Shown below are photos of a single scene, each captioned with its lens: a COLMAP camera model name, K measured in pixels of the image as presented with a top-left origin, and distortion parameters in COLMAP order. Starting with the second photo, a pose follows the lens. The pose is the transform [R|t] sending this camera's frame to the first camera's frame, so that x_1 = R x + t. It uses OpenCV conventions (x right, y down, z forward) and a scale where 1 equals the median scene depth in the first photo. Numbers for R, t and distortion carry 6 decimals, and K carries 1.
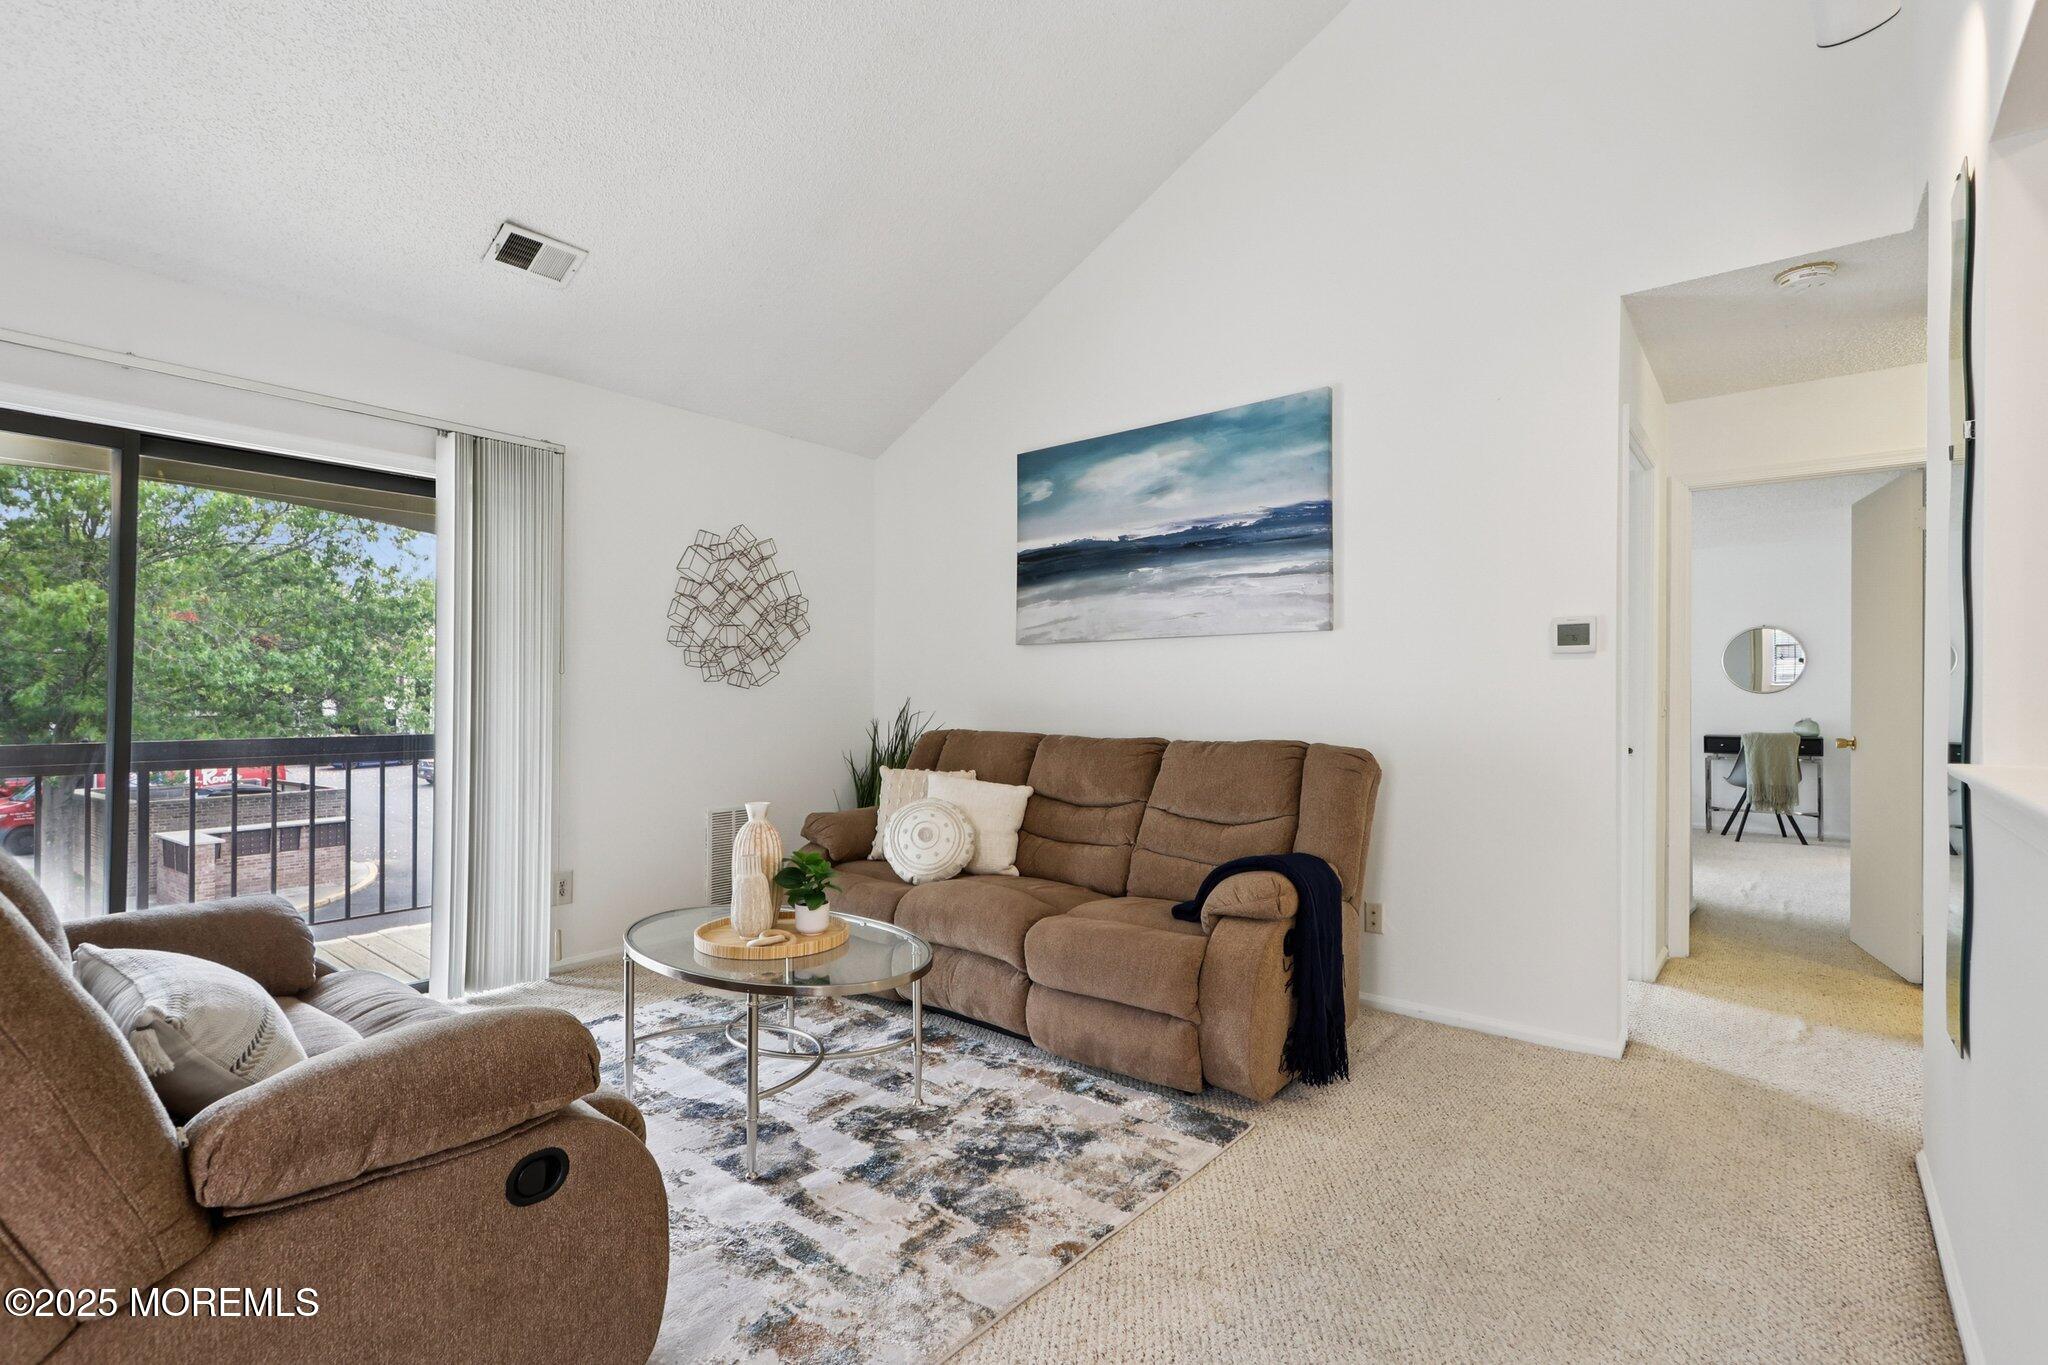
lens RADIAL K [[947.5, 0, 1014.7], [0, 947.5, 688.8], [0, 0, 1]] dist [-0.000796, 0.000693]
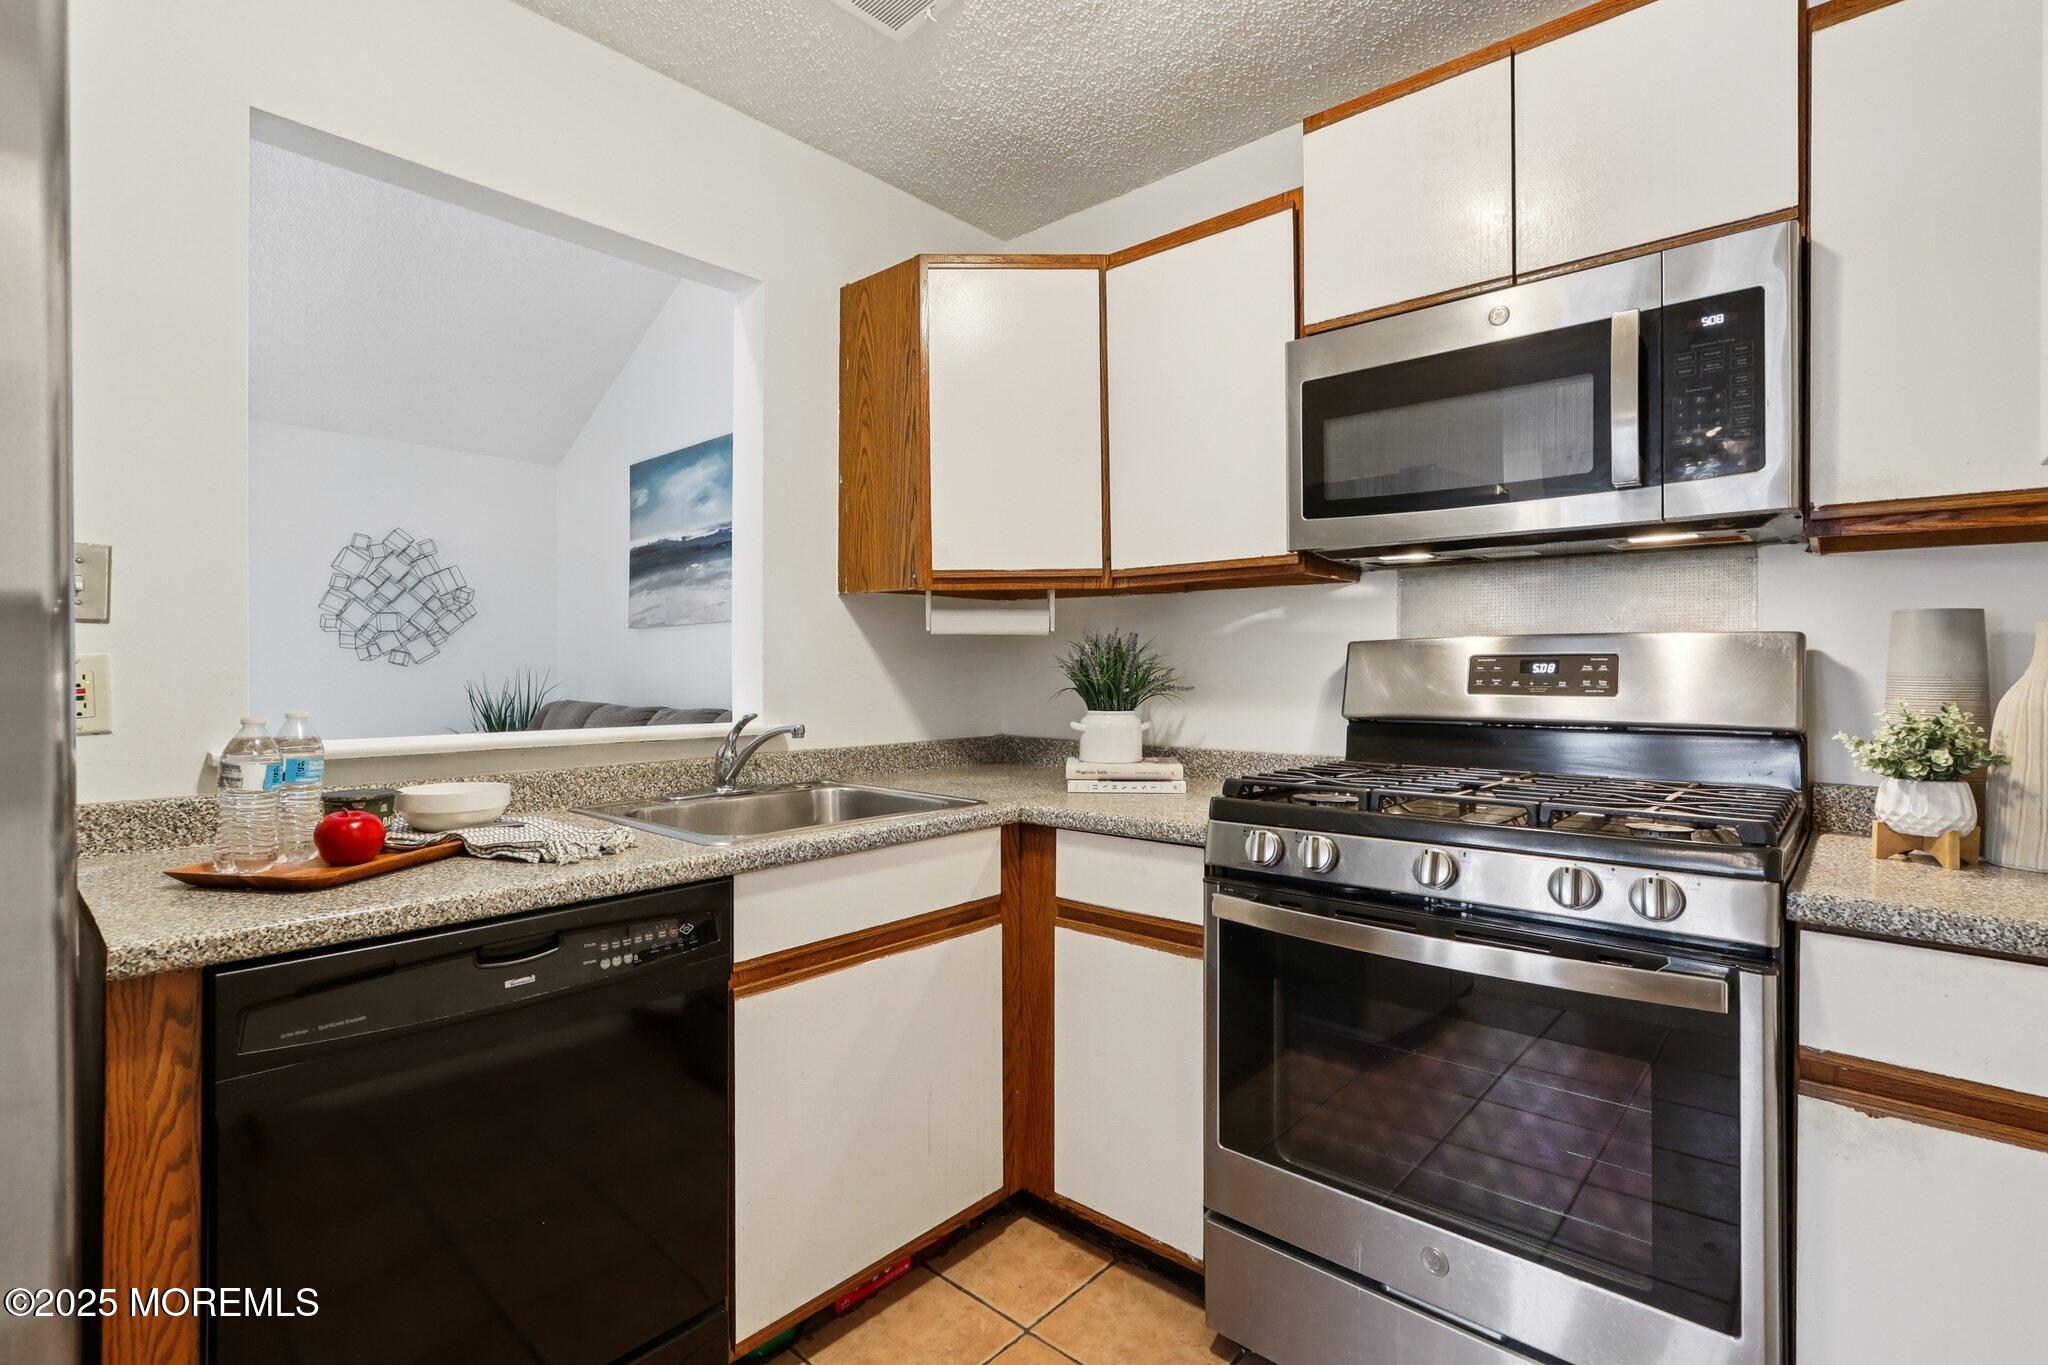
lens RADIAL K [[956.0, 0, 1007.6], [0, 956.0, 665.4], [0, 0, 1]] dist [0.001117, -0.000005]
pose [[0.998857, -0.003181, -0.047700, 0.628574], [0.003455, 0.999978, 0.005647, -0.006228], [0.047681, -0.005806, 0.998846, -0.191245]]
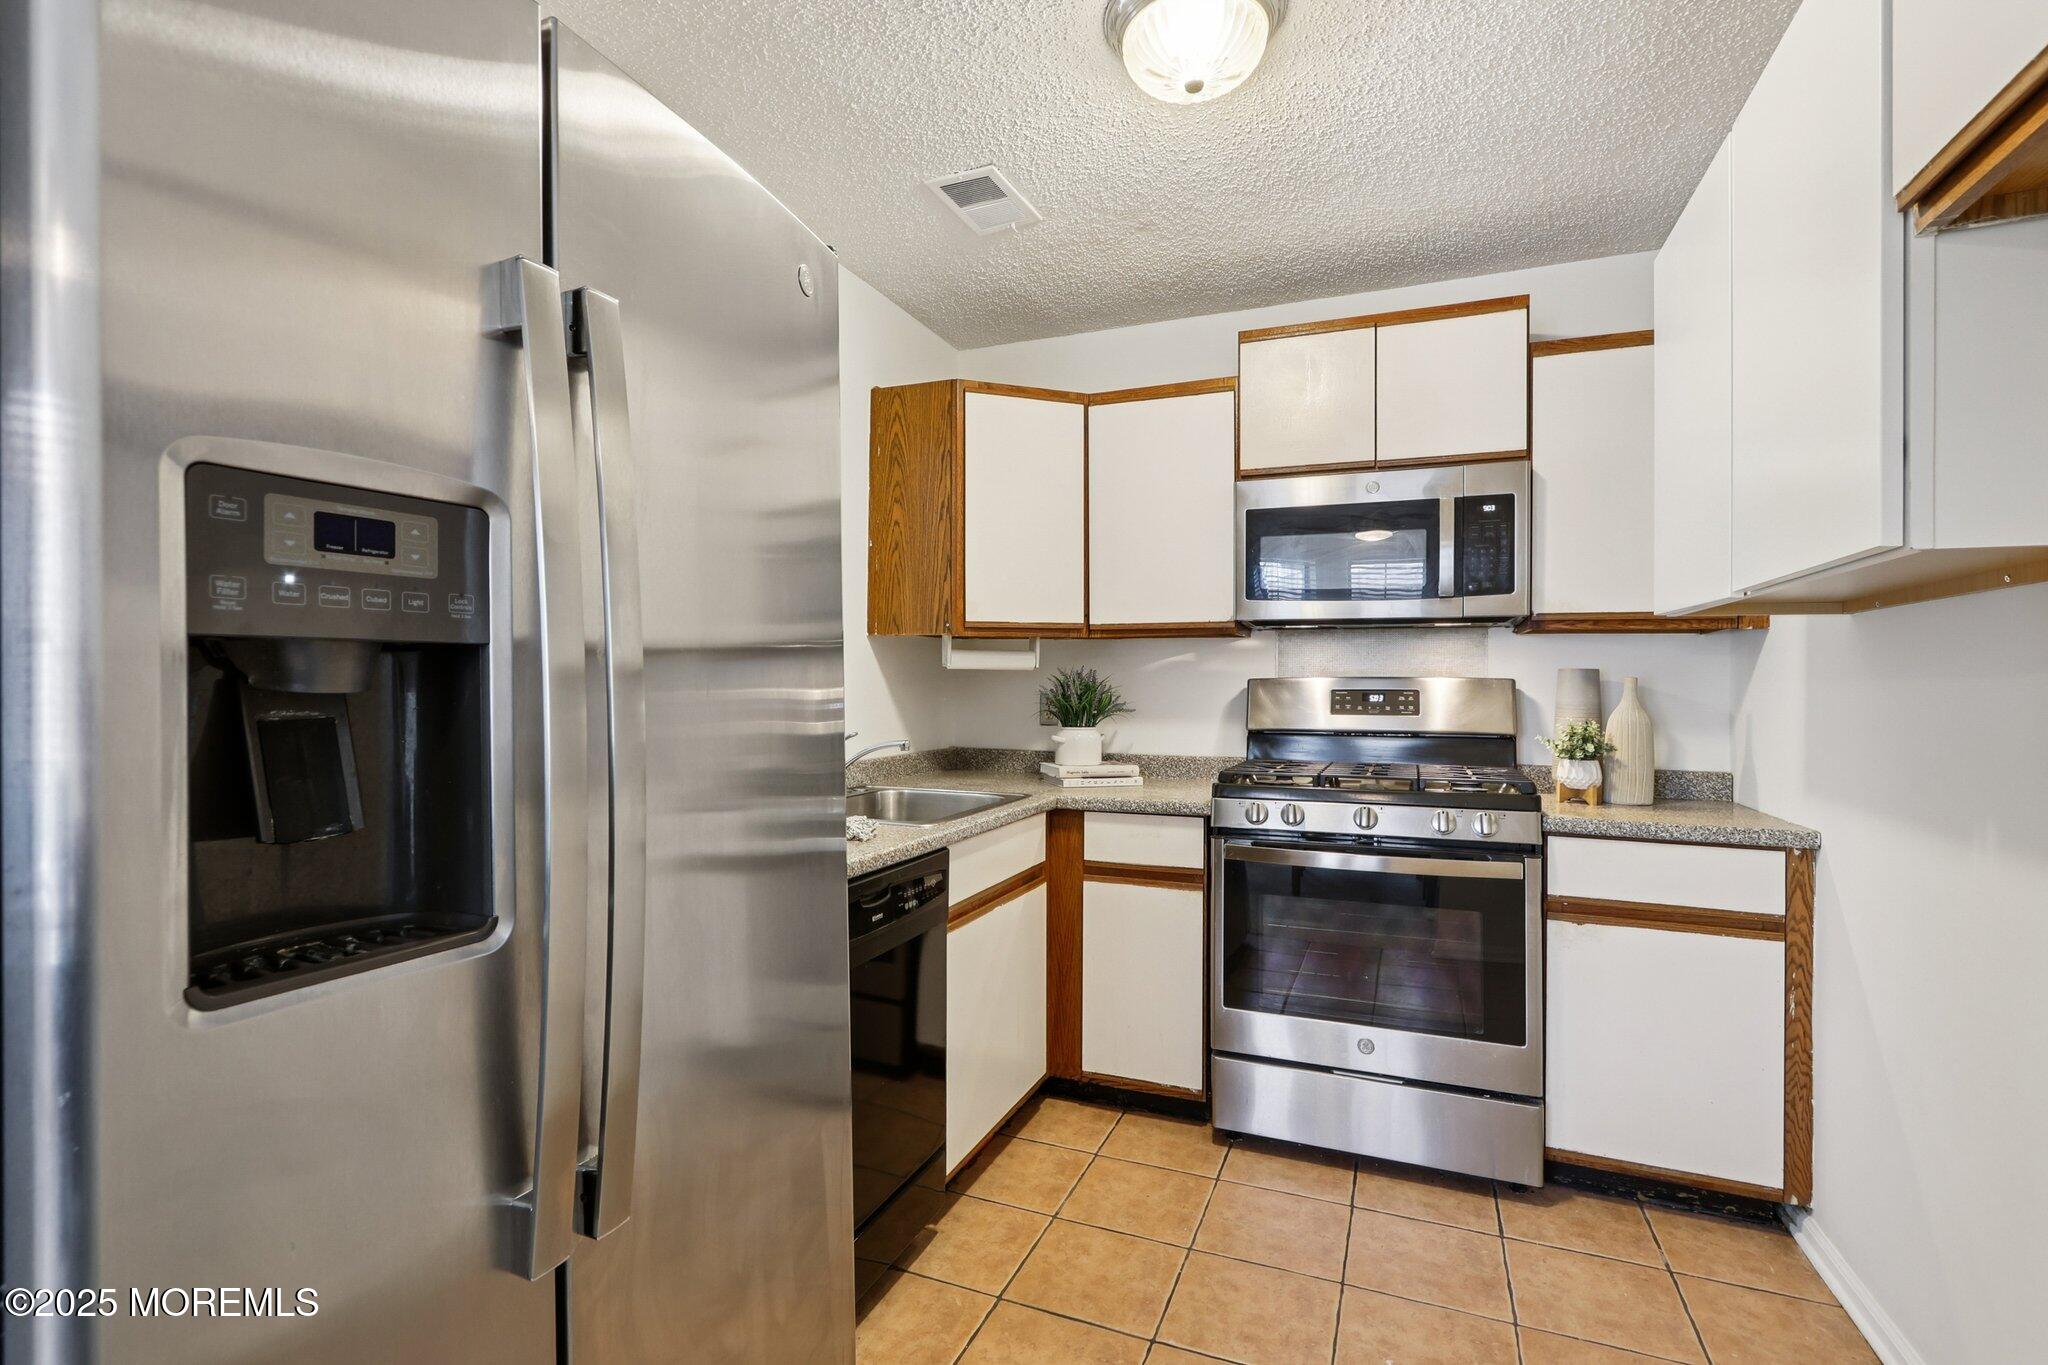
lens RADIAL K [[956.6, 0, 1013.8], [0, 956.6, 673.1], [0, 0, 1]] dist [0.002974, 0.000200]
pose [[0.957251, 0.004856, 0.289217, 0.378303], [-0.004928, 0.999988, -0.000481, -0.019261], [-0.289215, -0.000965, 0.957264, -0.348695]]
